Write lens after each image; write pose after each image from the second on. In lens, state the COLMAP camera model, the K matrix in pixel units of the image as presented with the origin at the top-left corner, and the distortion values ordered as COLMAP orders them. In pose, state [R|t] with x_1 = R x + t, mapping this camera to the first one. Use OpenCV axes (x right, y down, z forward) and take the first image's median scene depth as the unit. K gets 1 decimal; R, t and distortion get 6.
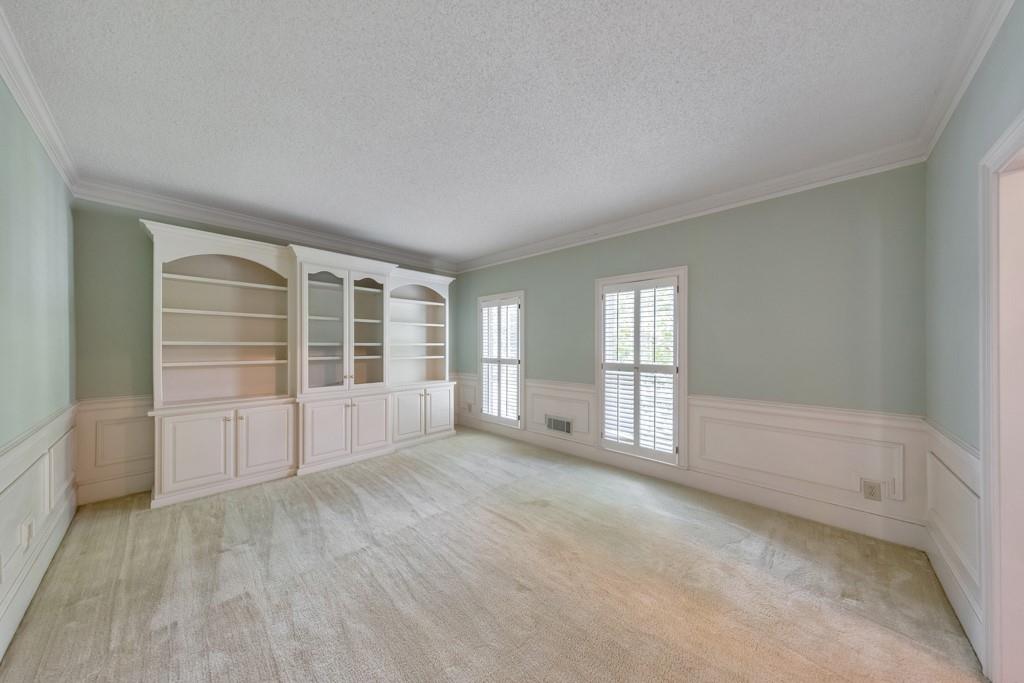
lens RADIAL K [[323.4, 0, 515.9], [0, 323.4, 344.6], [0, 0, 1]] dist [0.006662, -0.000295]
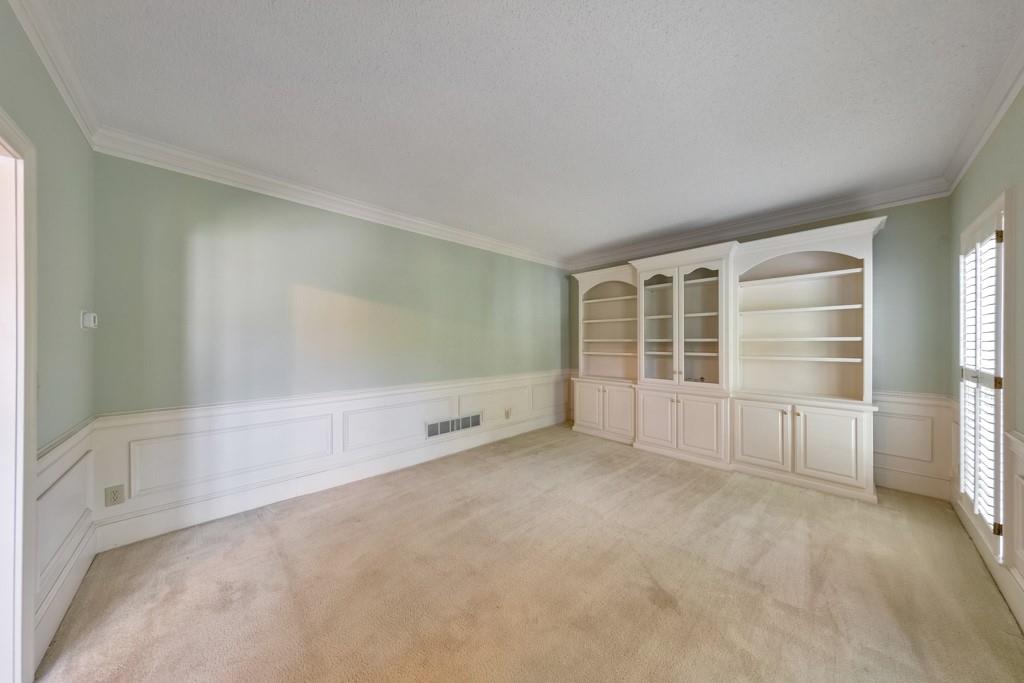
lens RADIAL K [[323.4, 0, 512.5], [0, 323.4, 340.6], [0, 0, 1]] dist [0.006662, -0.000295]
pose [[-0.059522, -0.004590, -0.998216, 0.513359], [0.008289, 0.999953, -0.005092, 0.001095], [0.998193, -0.008578, -0.059481, 0.540048]]
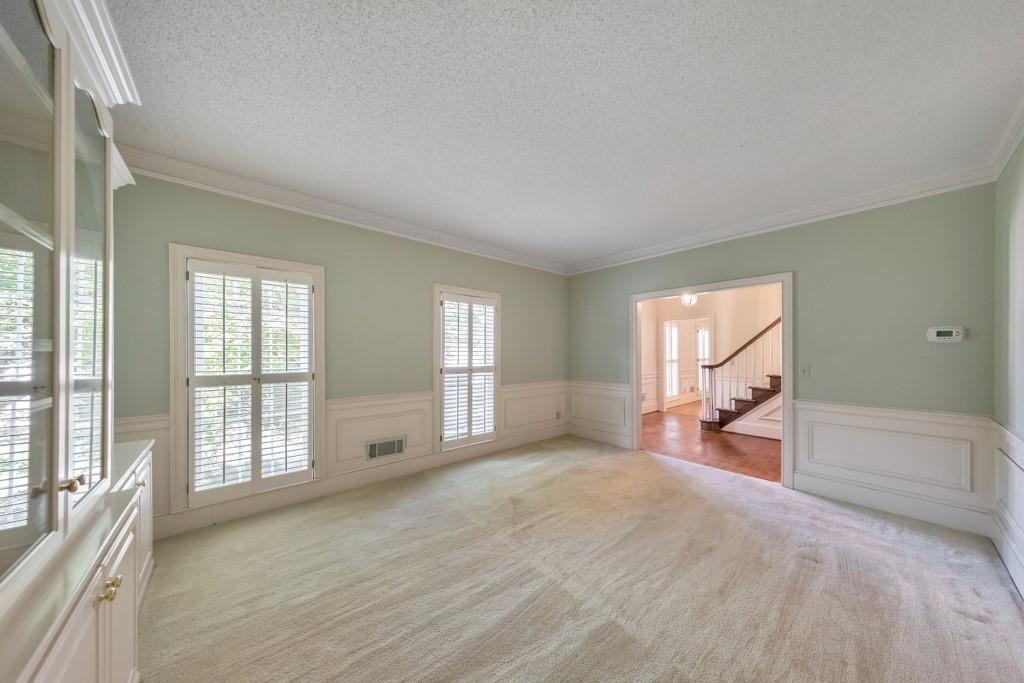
lens RADIAL K [[323.4, 0, 512.5], [0, 323.4, 351.2], [0, 0, 1]] dist [0.006662, -0.000295]
pose [[0.116865, -0.002593, 0.993144, -0.696938], [-0.004641, 0.999984, 0.003157, -0.000321], [-0.993137, -0.004978, 0.116851, 0.639488]]
